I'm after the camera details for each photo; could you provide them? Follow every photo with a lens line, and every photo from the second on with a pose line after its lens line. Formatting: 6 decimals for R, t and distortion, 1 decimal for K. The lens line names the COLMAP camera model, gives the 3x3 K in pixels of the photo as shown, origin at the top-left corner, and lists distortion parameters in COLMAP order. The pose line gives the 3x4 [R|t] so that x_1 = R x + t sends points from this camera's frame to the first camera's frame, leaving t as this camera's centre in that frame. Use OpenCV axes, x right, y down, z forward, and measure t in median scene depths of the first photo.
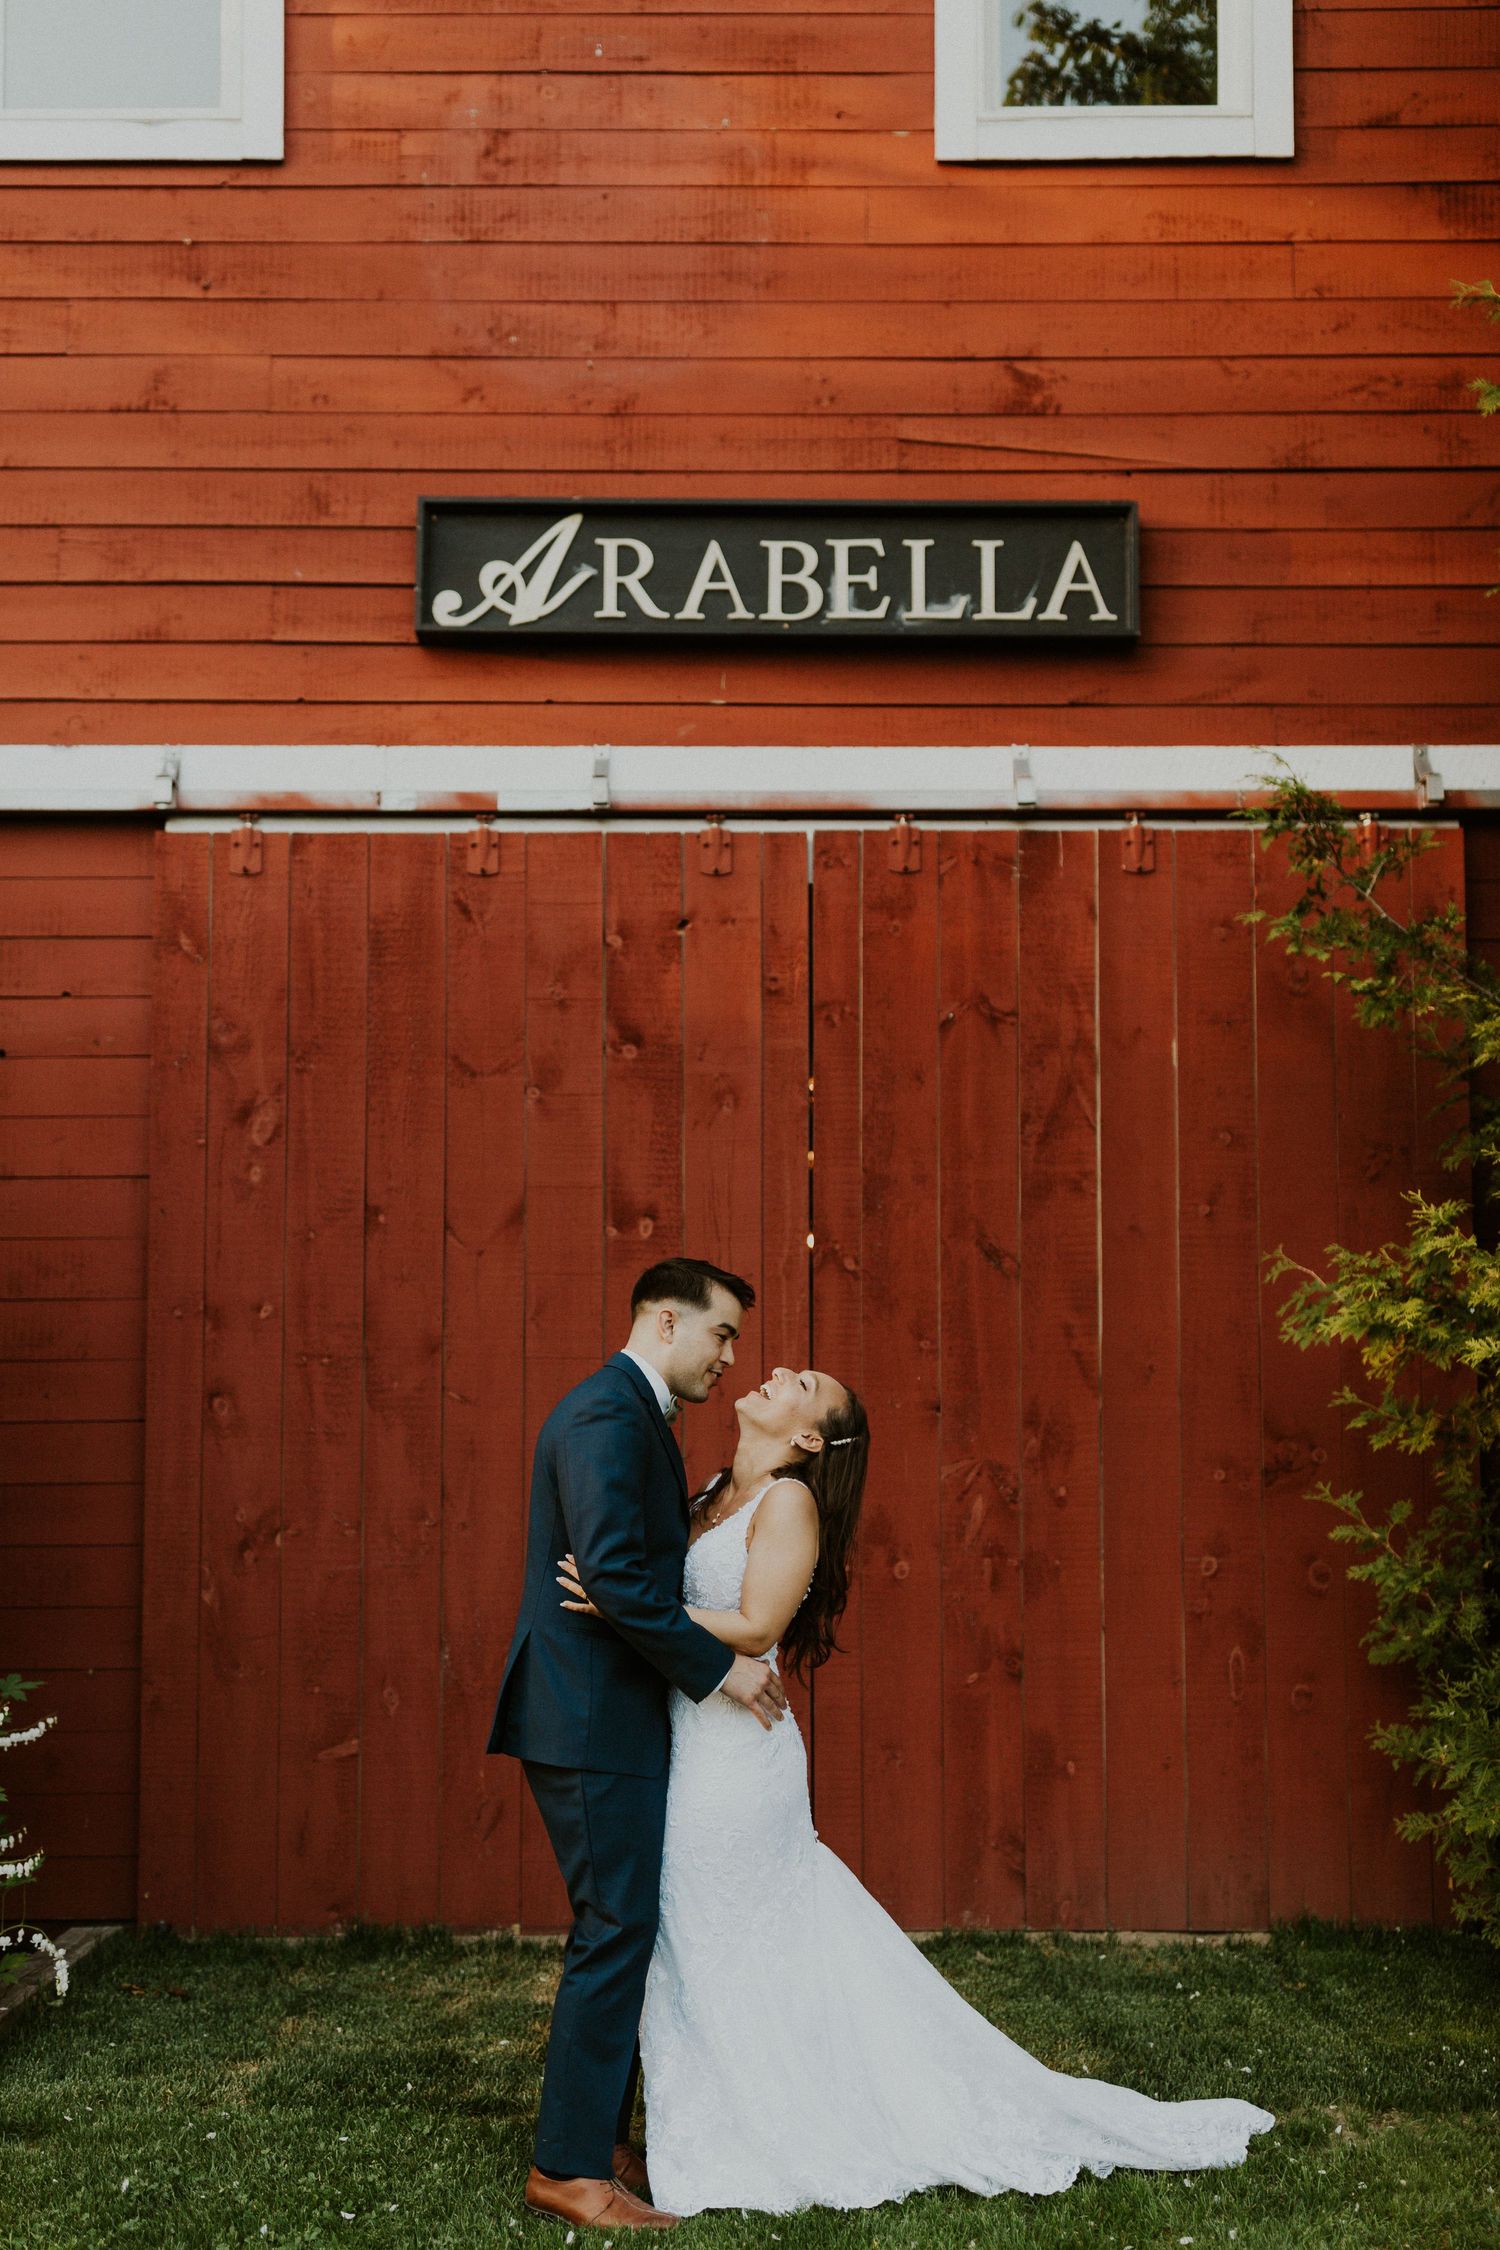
lens RADIAL K [[3134.9, 0, 691.6], [0, 3134.9, 1120.5], [0, 0, 1]] dist [0.006023, -0.098893]
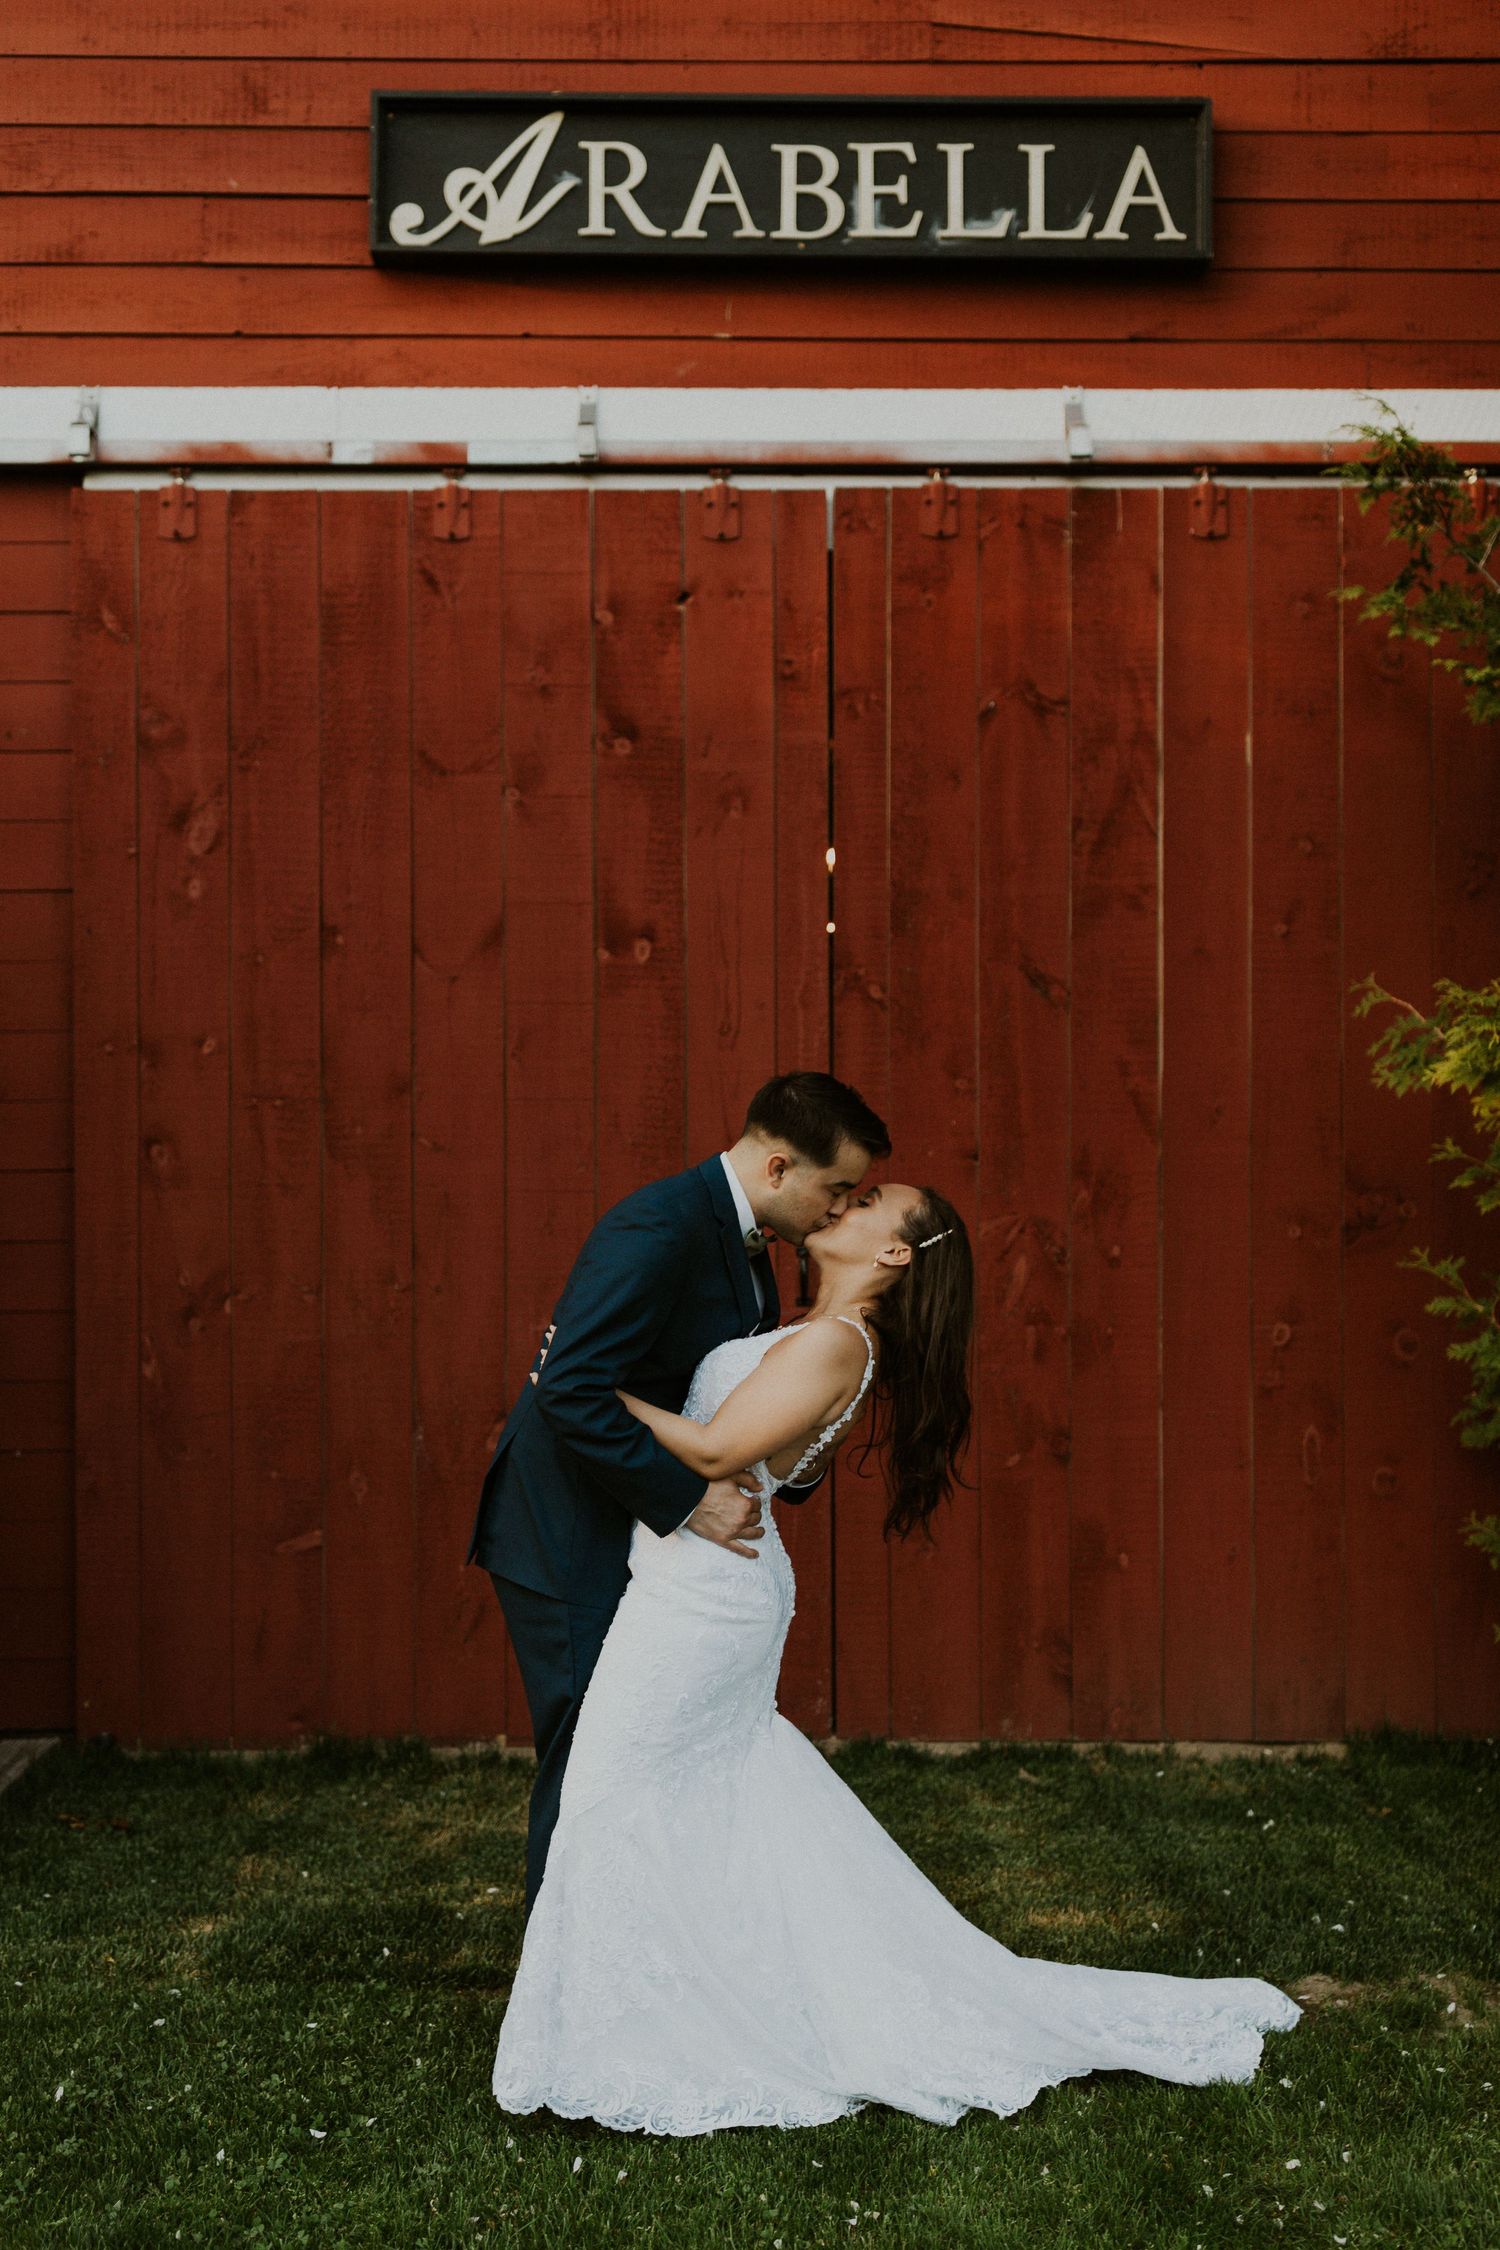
lens RADIAL K [[3134.9, 0, 691.6], [0, 3134.9, 1120.5], [0, 0, 1]] dist [0.006023, -0.098893]
pose [[0.999899, -0.002183, 0.014015, -0.013931], [0.000570, 0.993471, 0.114080, -0.019275], [-0.014172, -0.114061, 0.993373, 0.131208]]
